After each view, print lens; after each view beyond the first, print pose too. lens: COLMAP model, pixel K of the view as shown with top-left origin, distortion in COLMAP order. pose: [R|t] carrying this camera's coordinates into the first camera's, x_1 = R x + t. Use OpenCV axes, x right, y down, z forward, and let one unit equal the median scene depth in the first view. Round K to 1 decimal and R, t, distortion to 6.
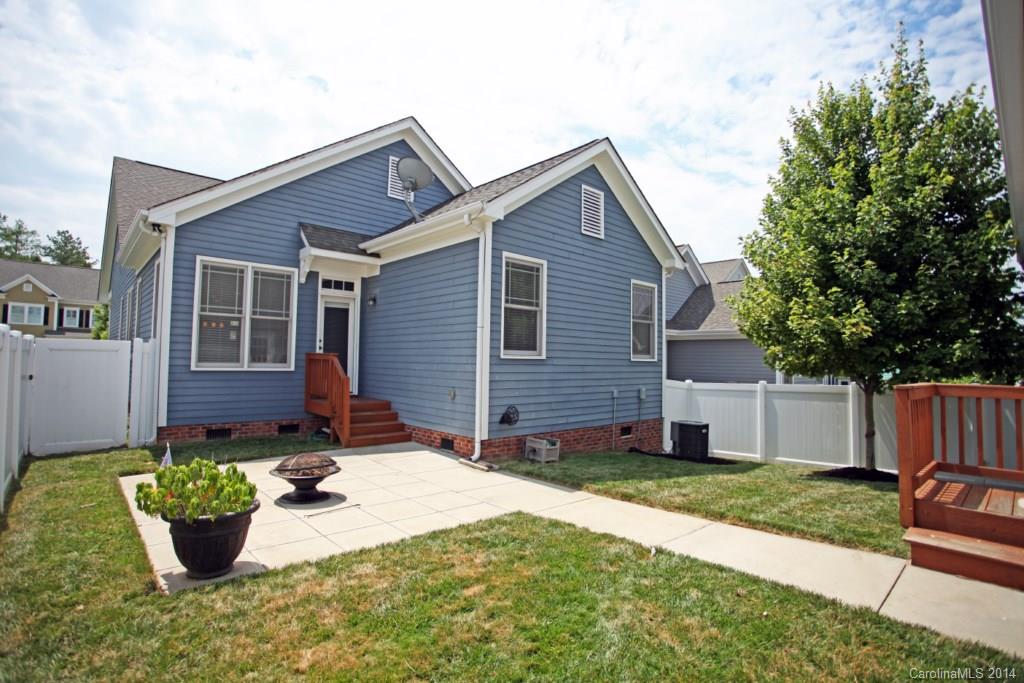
lens RADIAL K [[498.5, 0, 512.9], [0, 498.5, 339.7], [0, 0, 1]] dist [-0.078165, 0.038085]
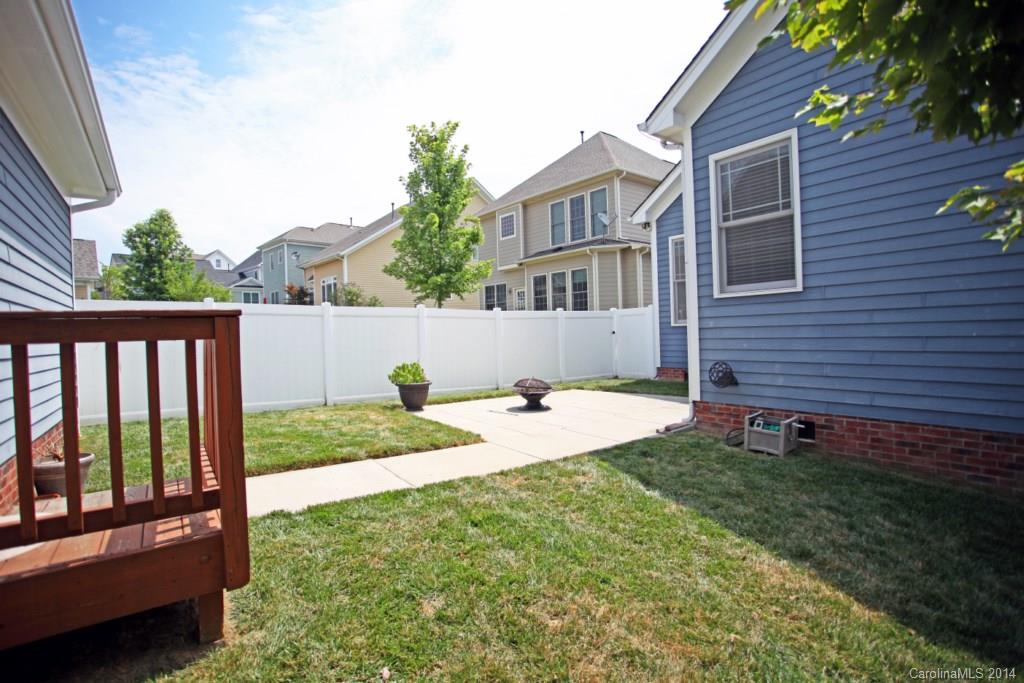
lens RADIAL K [[498.5, 0, 512.9], [0, 498.5, 339.7], [0, 0, 1]] dist [-0.078165, 0.038085]
pose [[-0.112247, 0.001820, -0.993679, 0.737669], [0.084226, 0.996417, -0.007690, 0.077815], [0.990104, -0.084556, -0.111998, 0.758416]]
